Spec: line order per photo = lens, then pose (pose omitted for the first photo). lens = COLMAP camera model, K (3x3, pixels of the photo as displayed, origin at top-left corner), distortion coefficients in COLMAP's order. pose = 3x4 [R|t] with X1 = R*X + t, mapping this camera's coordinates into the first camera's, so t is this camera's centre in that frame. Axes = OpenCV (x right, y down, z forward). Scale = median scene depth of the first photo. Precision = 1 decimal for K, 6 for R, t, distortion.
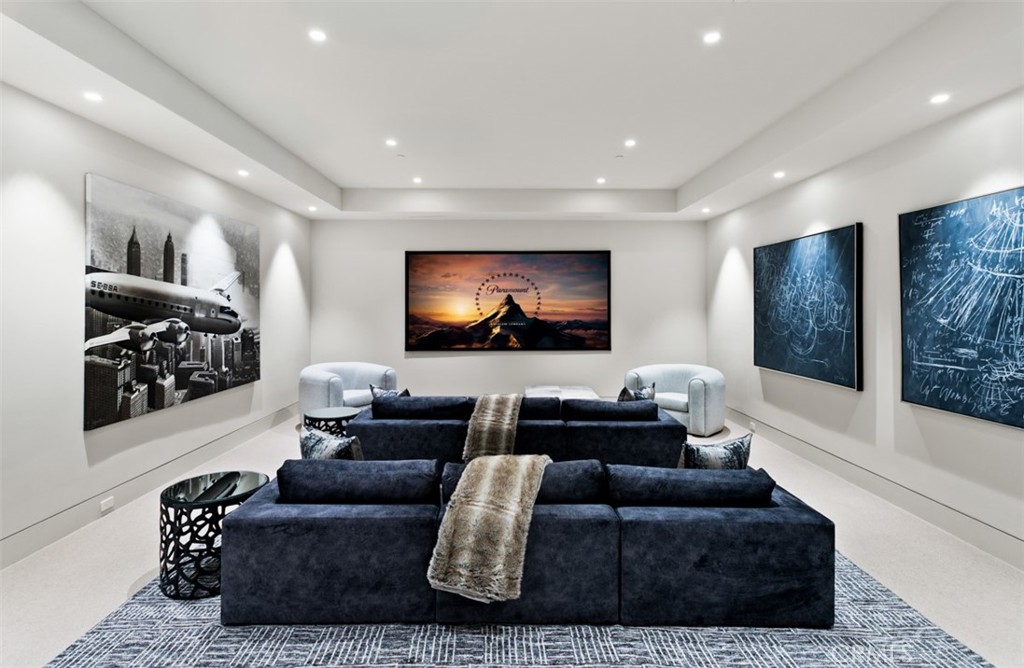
lens RADIAL K [[506.7, 0, 511.7], [0, 506.7, 307.5], [0, 0, 1]] dist [0.004013, 0.000667]
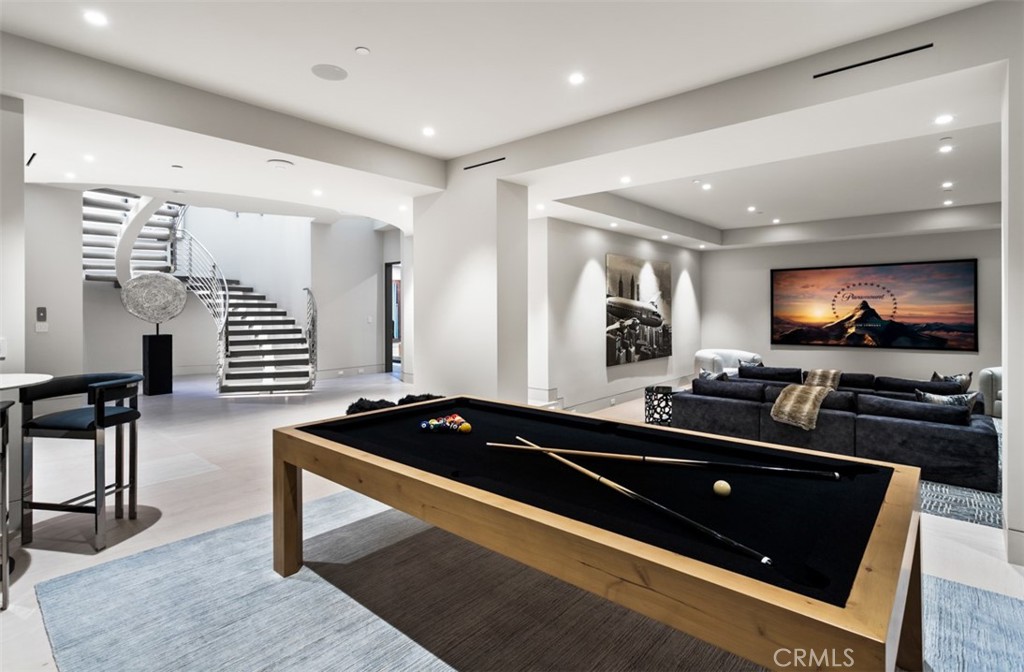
lens RADIAL K [[502.7, 0, 528.6], [0, 502.7, 308.0], [0, 0, 1]] dist [0.001518, 0.000505]
pose [[0.764596, -0.005083, -0.644489, 0.219957], [0.002657, 0.999985, -0.004735, -0.006863], [0.644504, 0.001908, 0.764599, -0.598710]]
